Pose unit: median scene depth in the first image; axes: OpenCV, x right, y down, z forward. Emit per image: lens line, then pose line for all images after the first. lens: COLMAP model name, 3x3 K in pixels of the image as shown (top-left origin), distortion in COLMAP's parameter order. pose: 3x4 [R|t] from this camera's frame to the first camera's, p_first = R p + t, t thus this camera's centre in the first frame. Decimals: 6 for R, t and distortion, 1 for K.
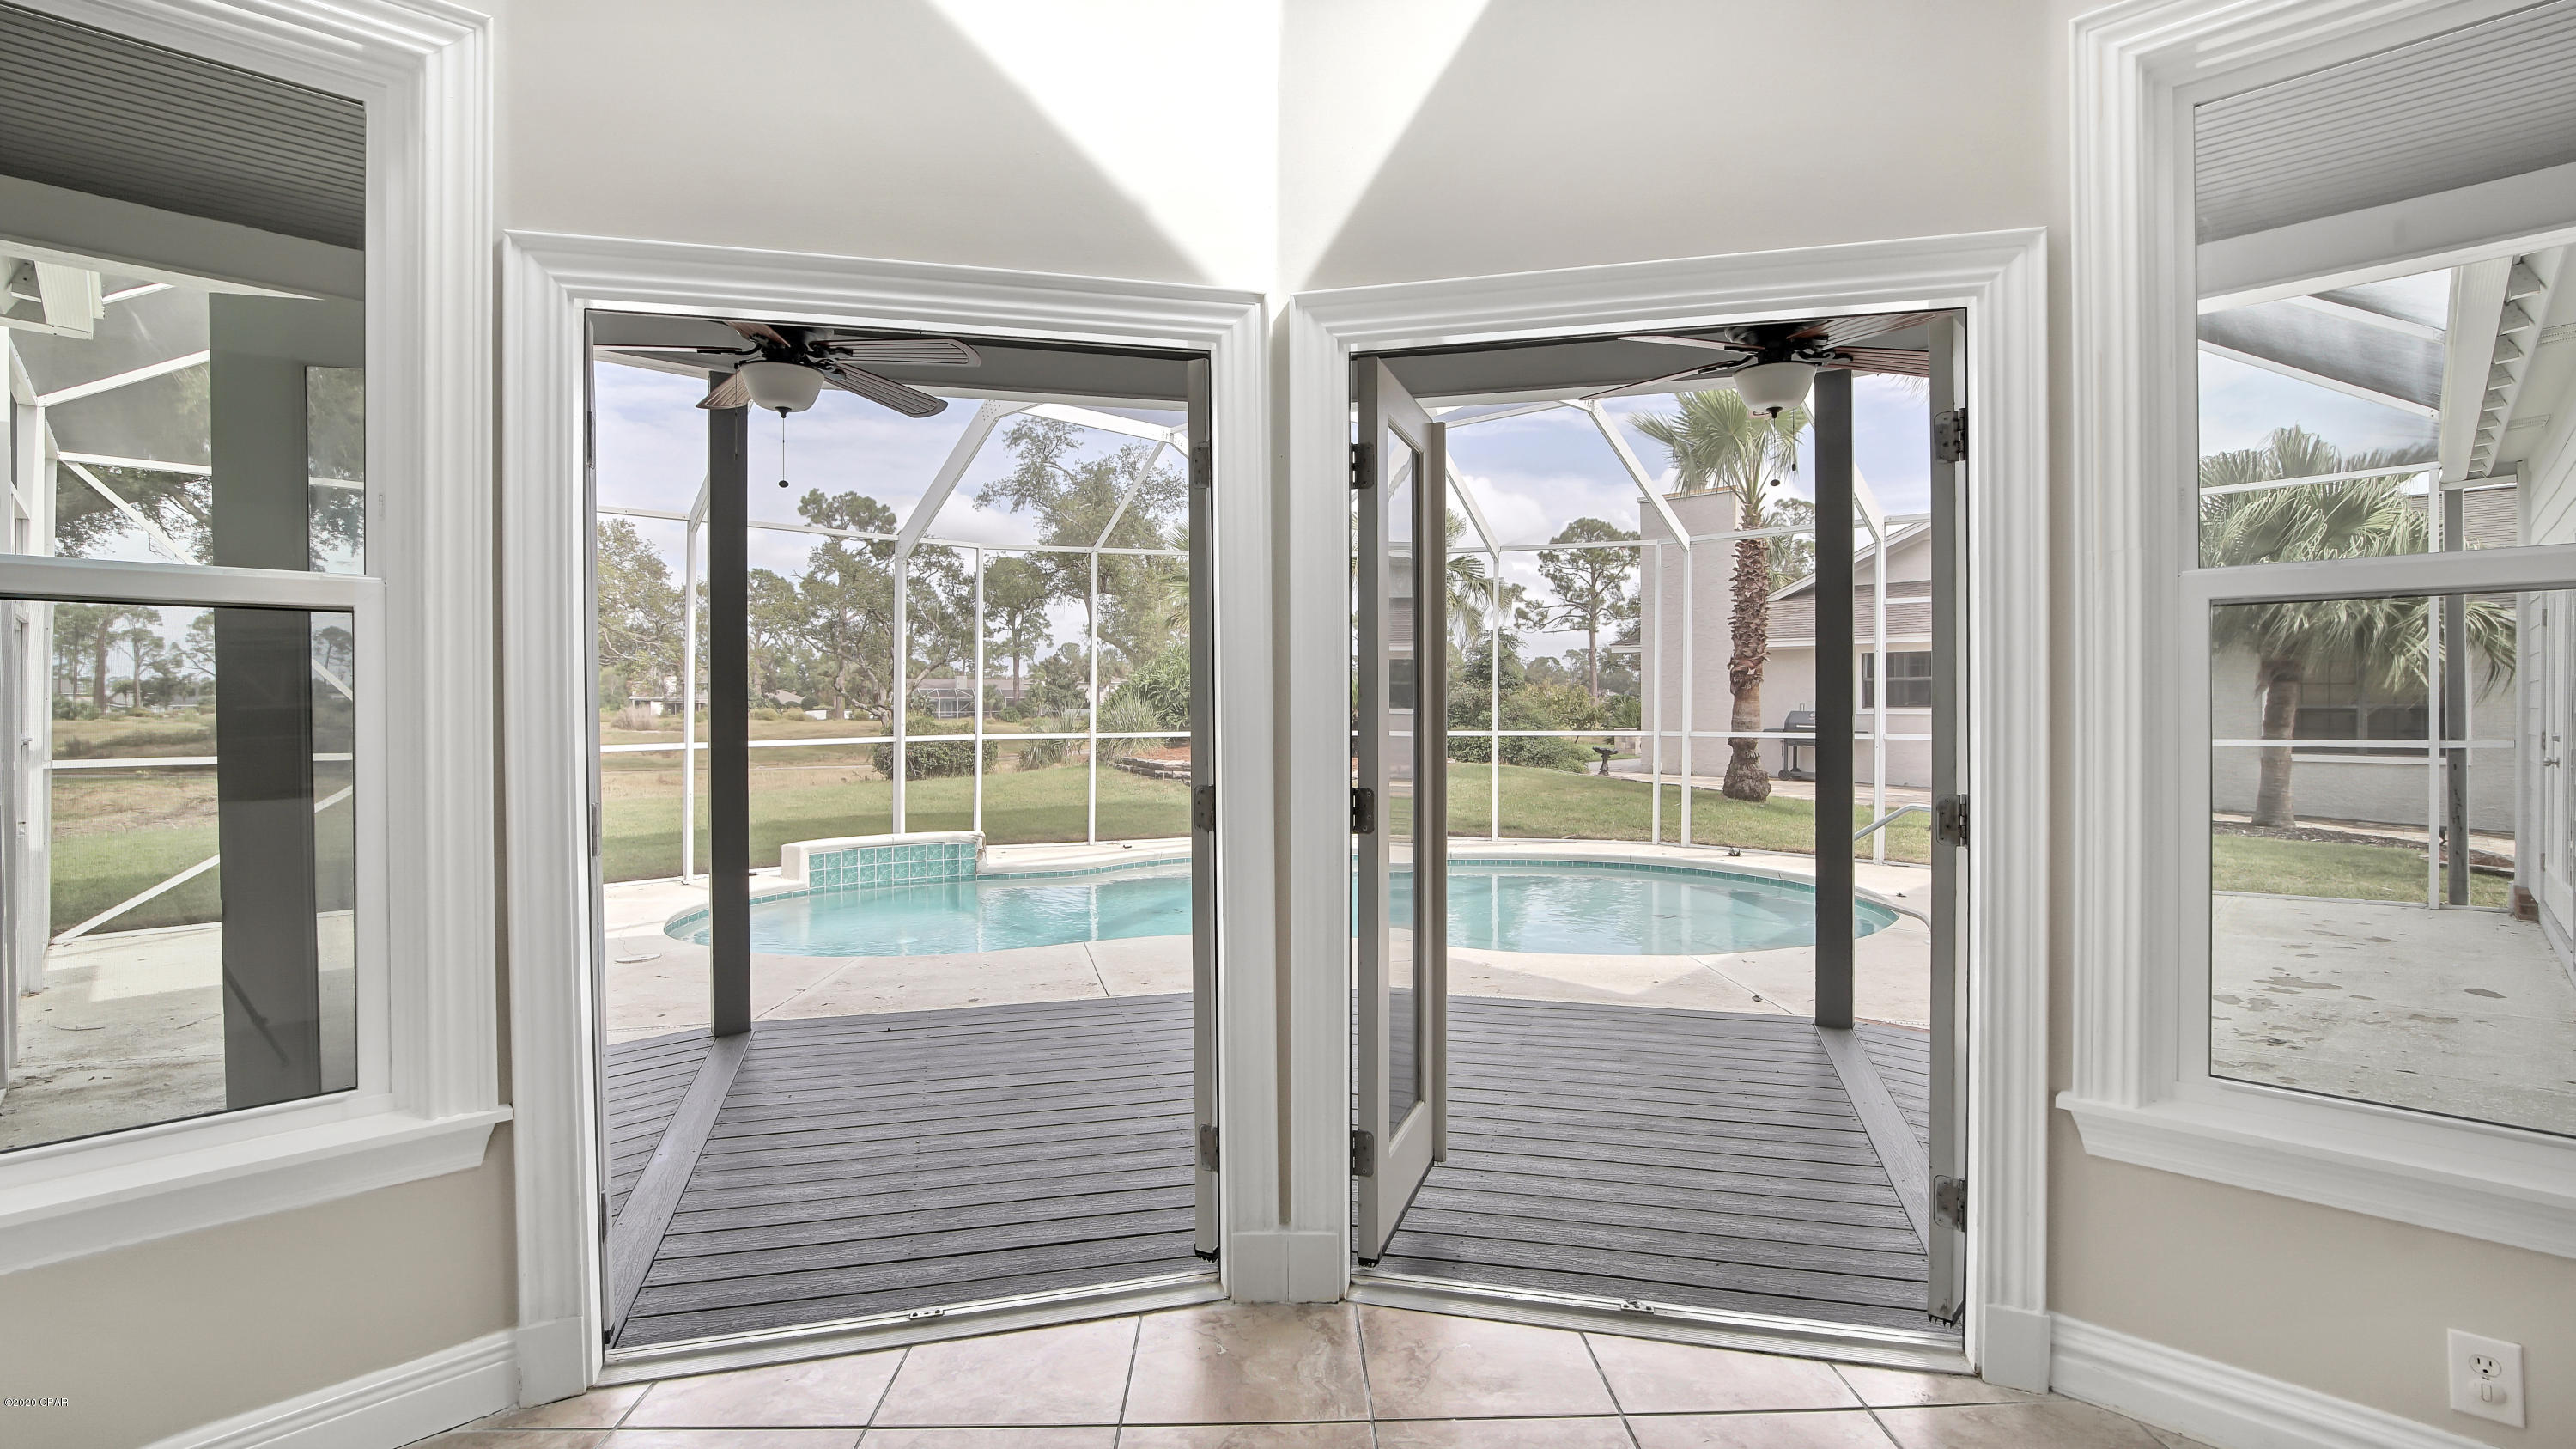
lens RADIAL K [[1147.5, 0, 1293.6], [0, 1147.5, 718.3], [0, 0, 1]] dist [-0.024728, 0.000703]
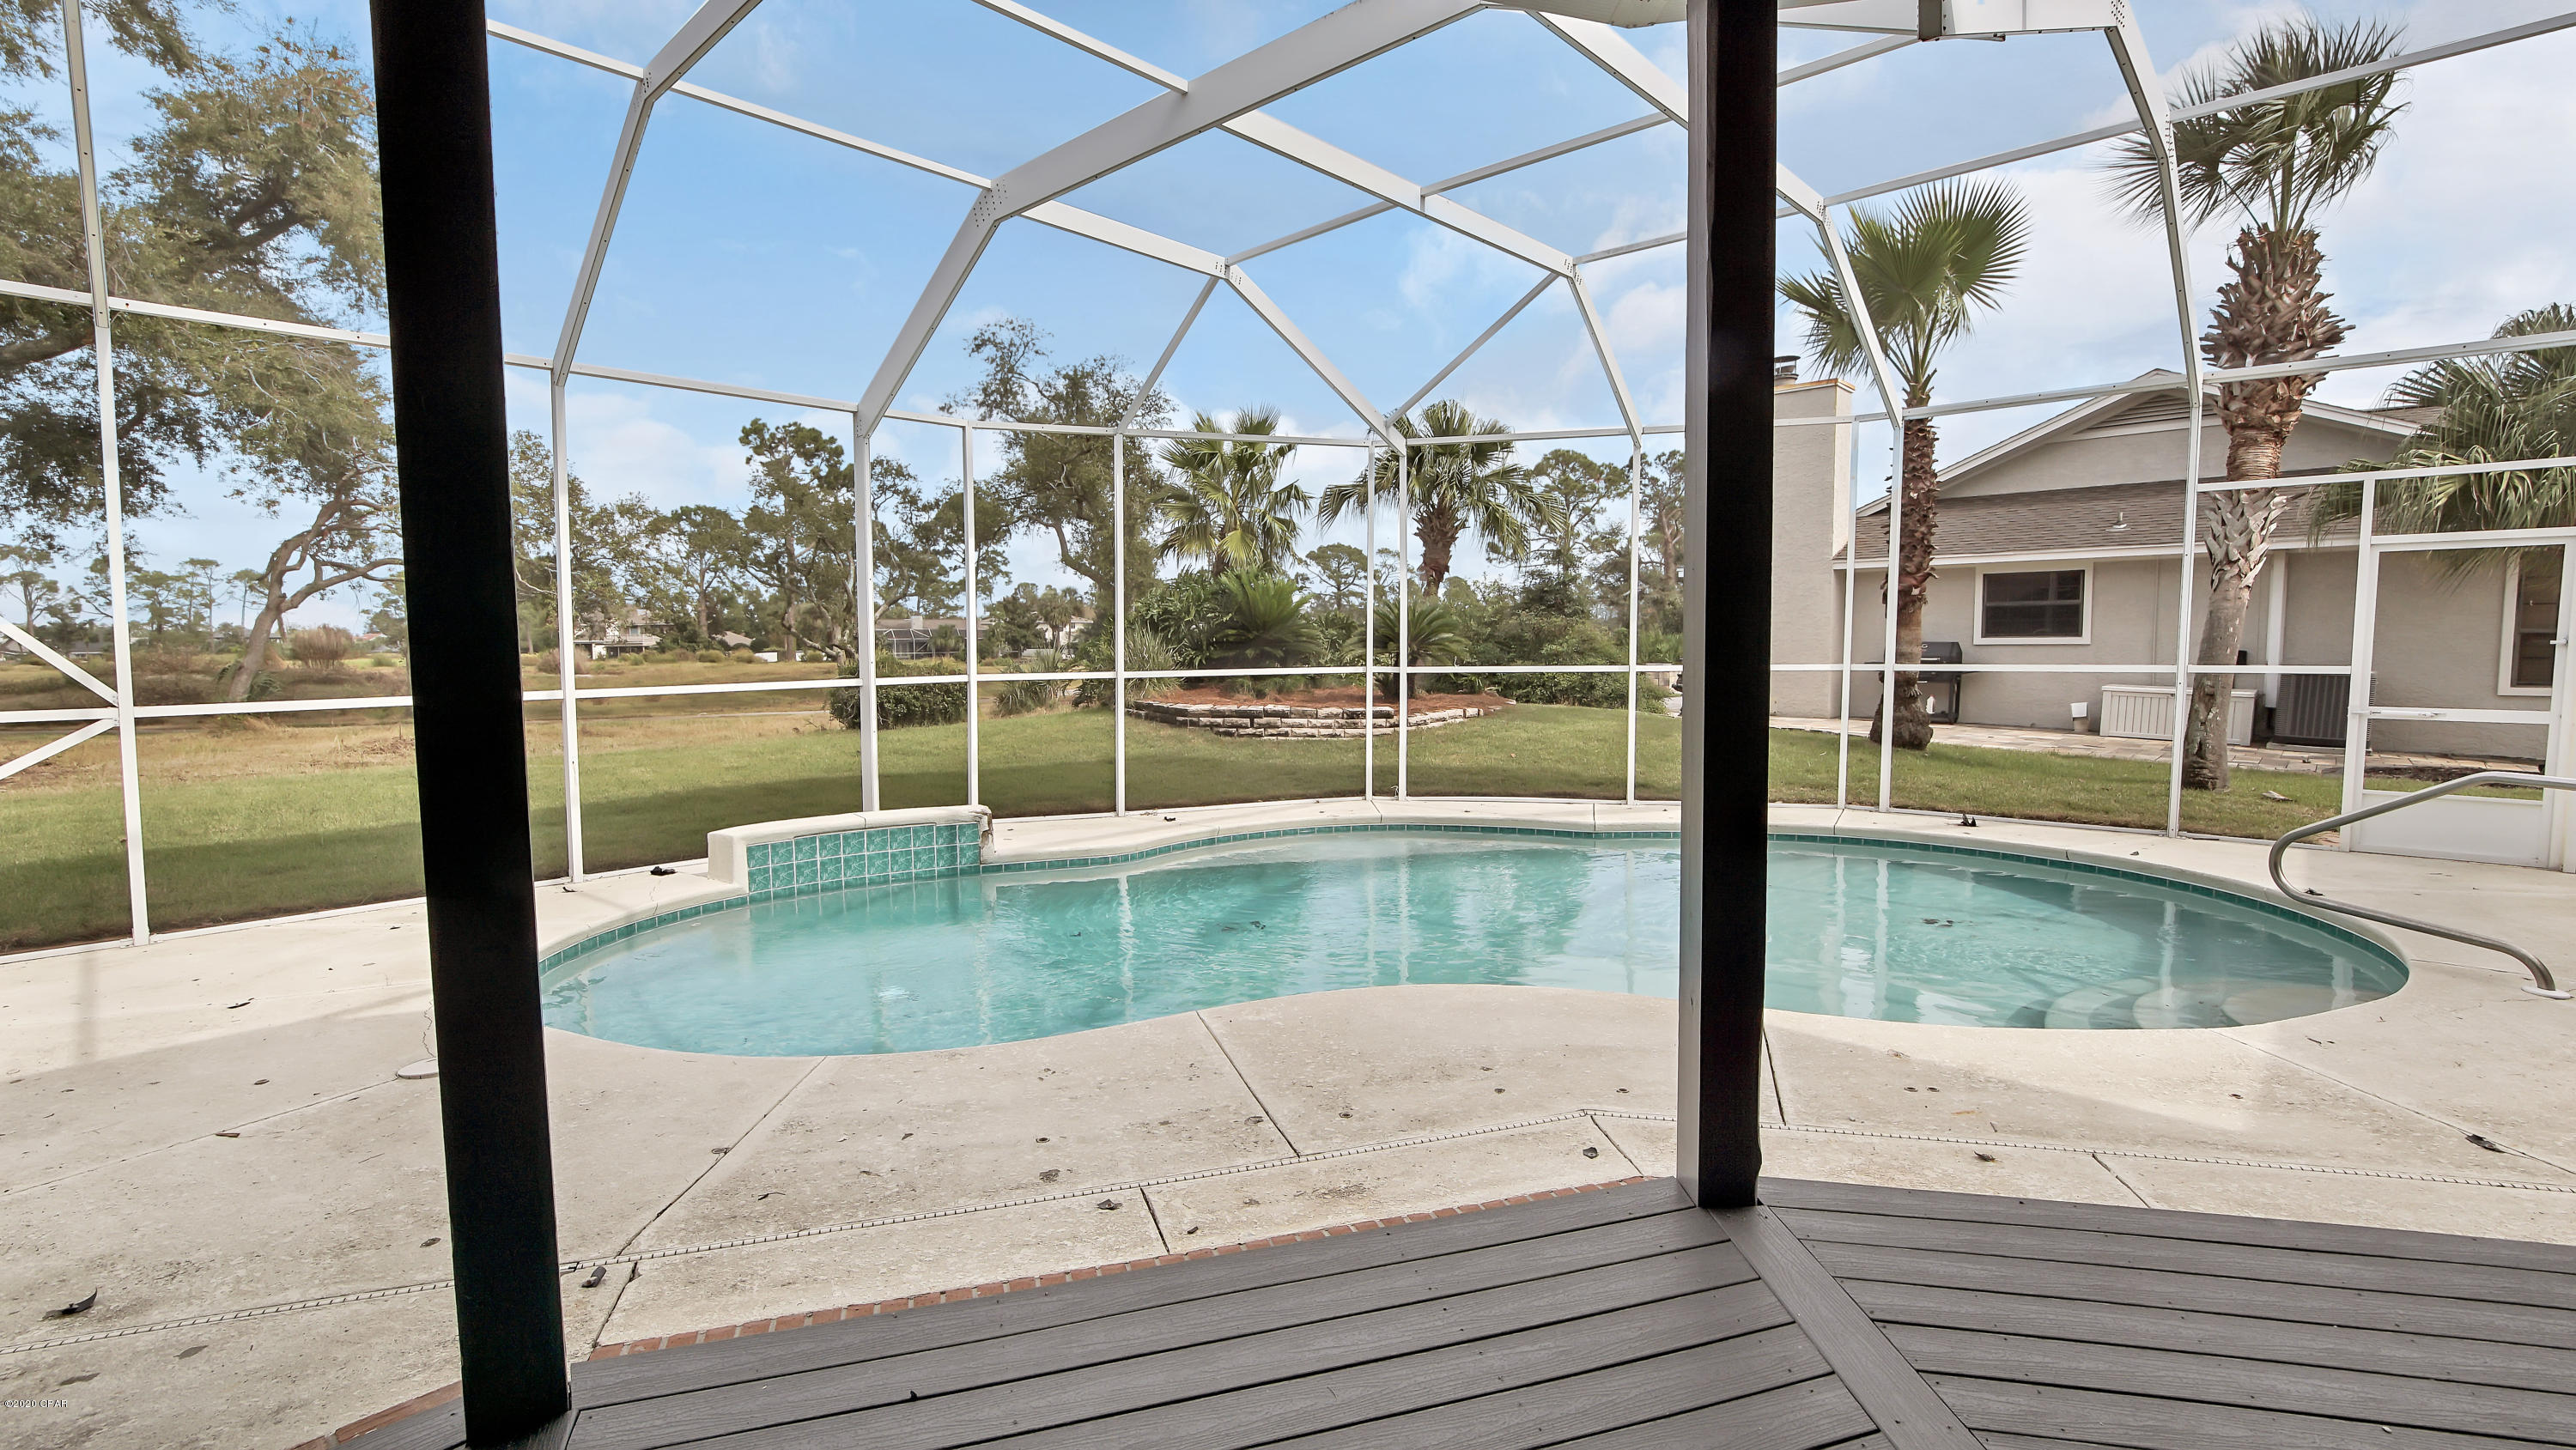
lens RADIAL K [[1147.2, 0, 1286.6], [0, 1147.2, 734.8], [0, 0, 1]] dist [-0.024728, 0.000703]
pose [[0.999525, -0.008574, 0.029587, -0.055109], [0.006560, 0.997697, 0.067509, 0.002647], [-0.030098, -0.067282, 0.997280, 0.144870]]
